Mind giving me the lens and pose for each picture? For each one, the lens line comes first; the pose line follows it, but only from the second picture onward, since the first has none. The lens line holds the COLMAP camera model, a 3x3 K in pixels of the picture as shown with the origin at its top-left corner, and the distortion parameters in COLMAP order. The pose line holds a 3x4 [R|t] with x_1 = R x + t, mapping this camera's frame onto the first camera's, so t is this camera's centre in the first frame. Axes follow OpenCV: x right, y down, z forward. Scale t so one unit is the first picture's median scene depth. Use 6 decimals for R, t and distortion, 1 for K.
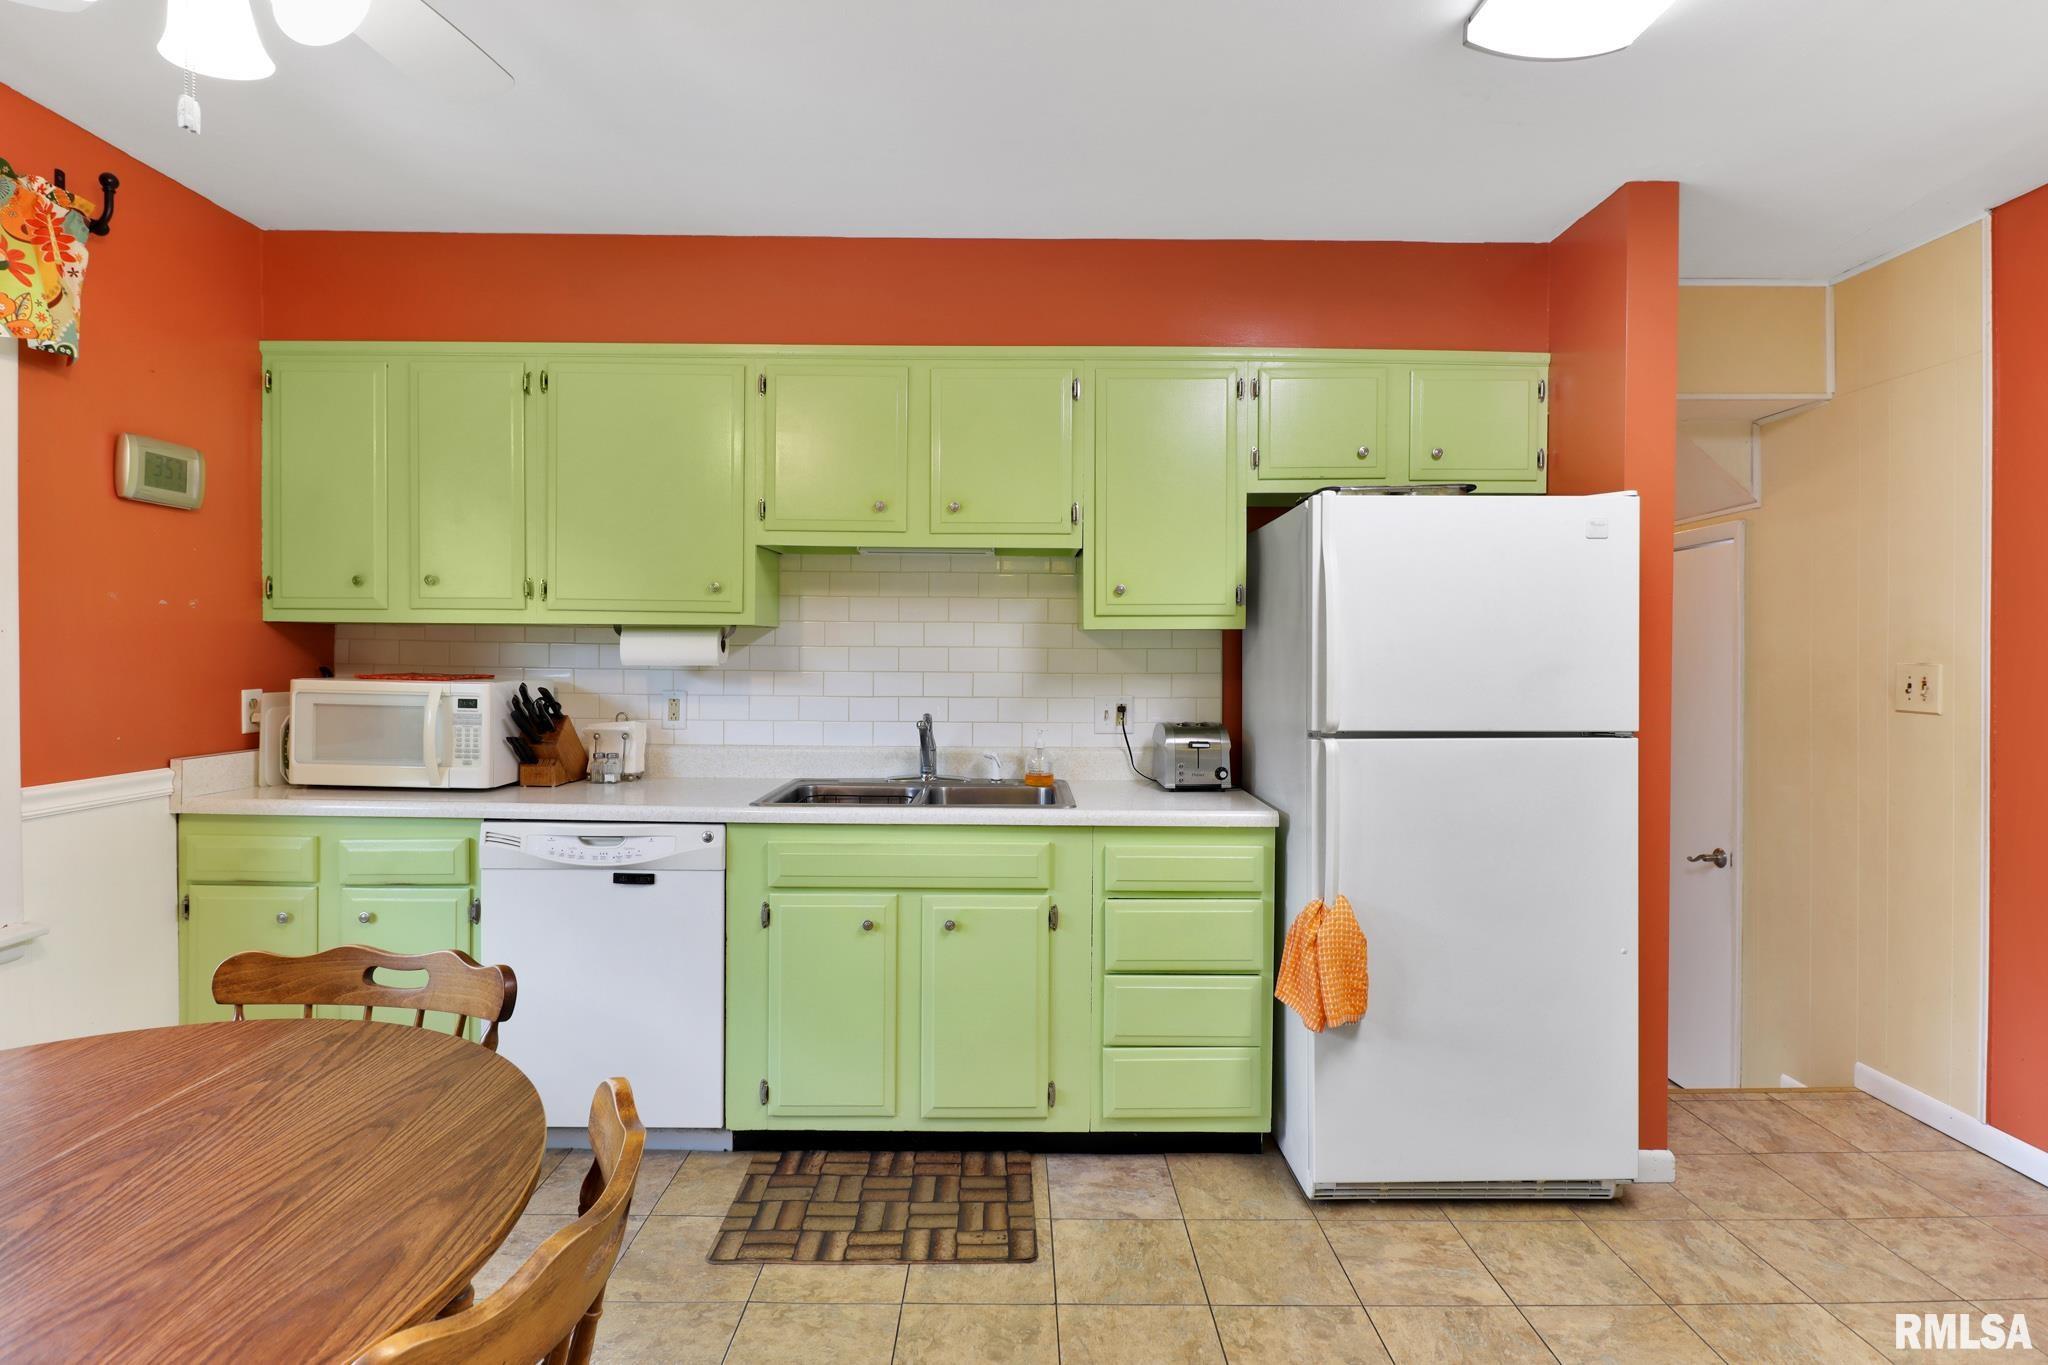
lens RADIAL K [[1007.3, 0, 1012.2], [0, 1007.3, 668.8], [0, 0, 1]] dist [0.011333, -0.011610]
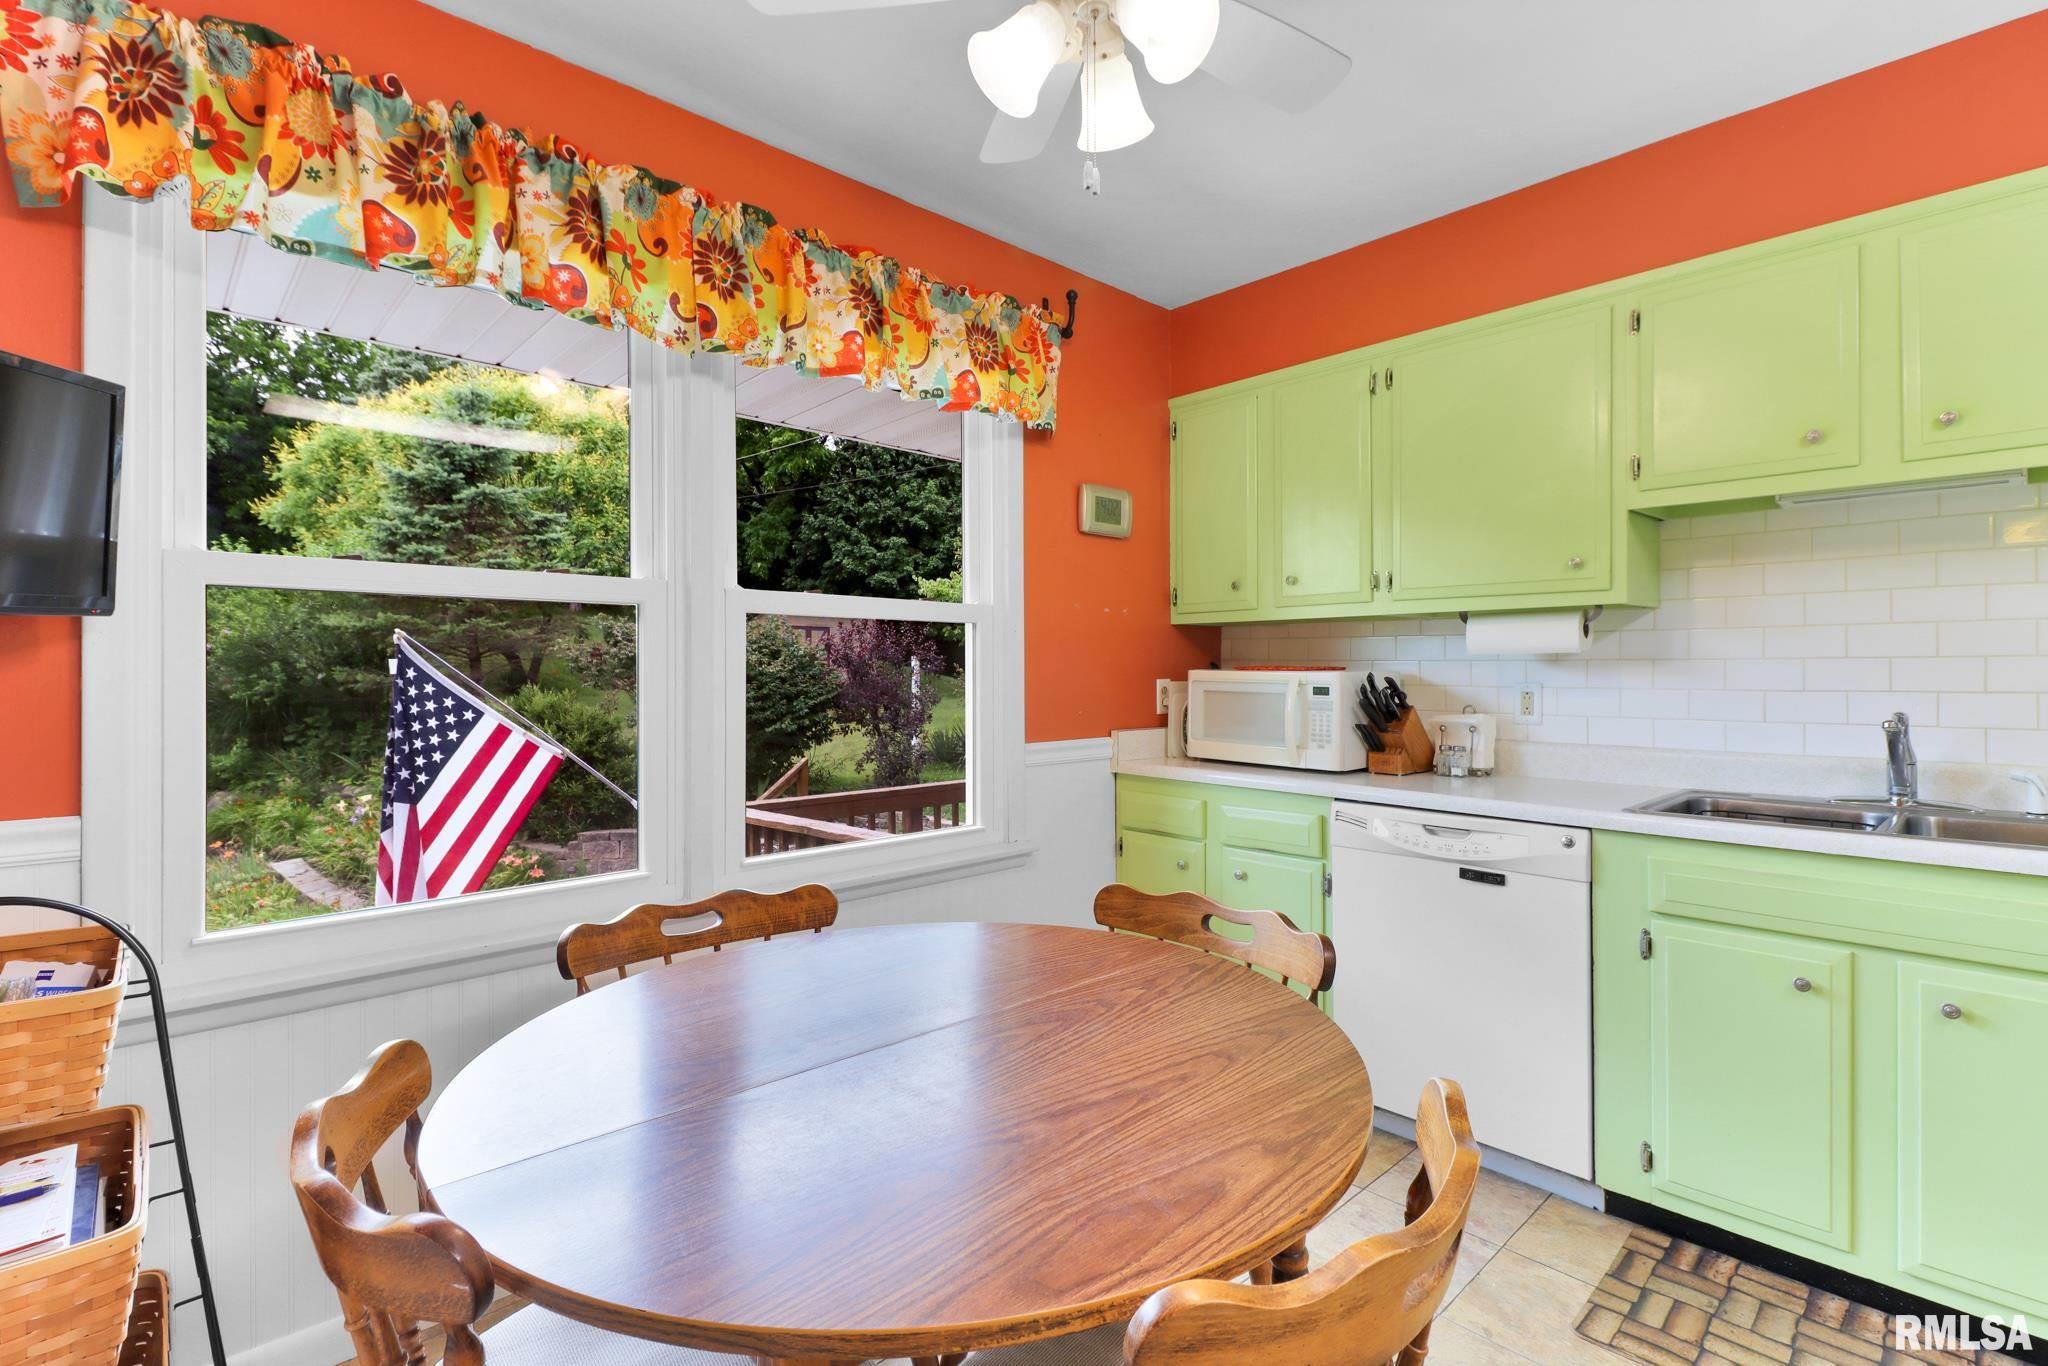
lens RADIAL K [[950.5, 0, 1020.6], [0, 950.5, 663.9], [0, 0, 1]] dist [0.012018, -0.009372]
pose [[0.684840, -0.013101, -0.728576, -0.019770], [-0.003623, 0.999765, -0.021382, 0.030536], [0.728685, 0.017283, 0.684631, 0.074893]]
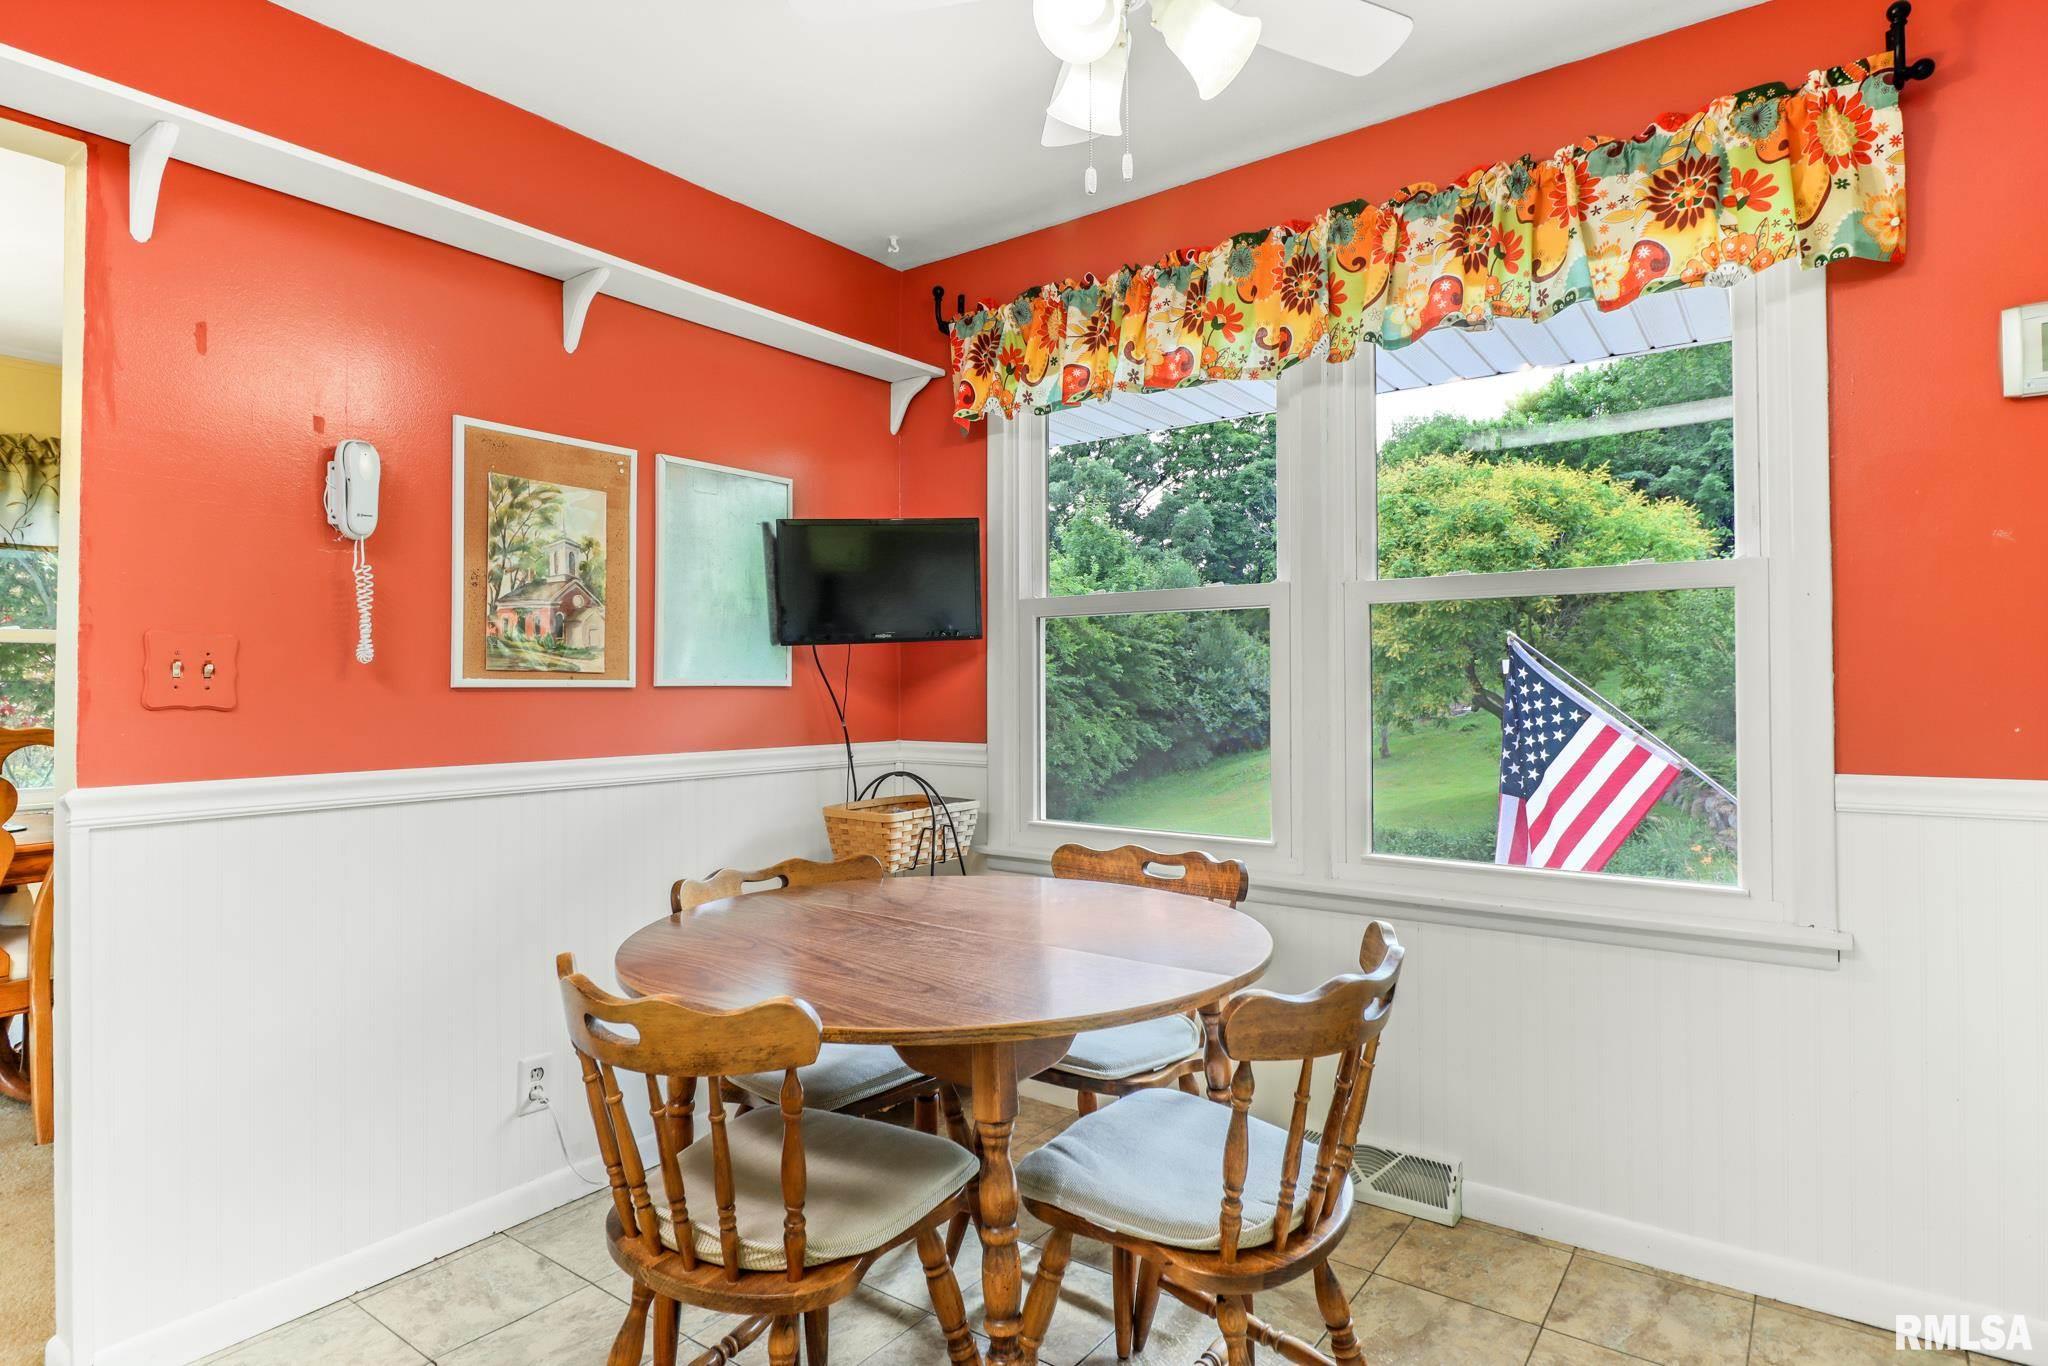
lens RADIAL K [[1090.3, 0, 1026.8], [0, 1090.3, 666.6], [0, 0, 1]] dist [0.003253, -0.007589]
pose [[-0.595047, -0.017099, -0.803509, 0.157950], [-0.010056, 0.999854, -0.013831, 0.039612], [0.803628, -0.000150, -0.595132, 0.840181]]
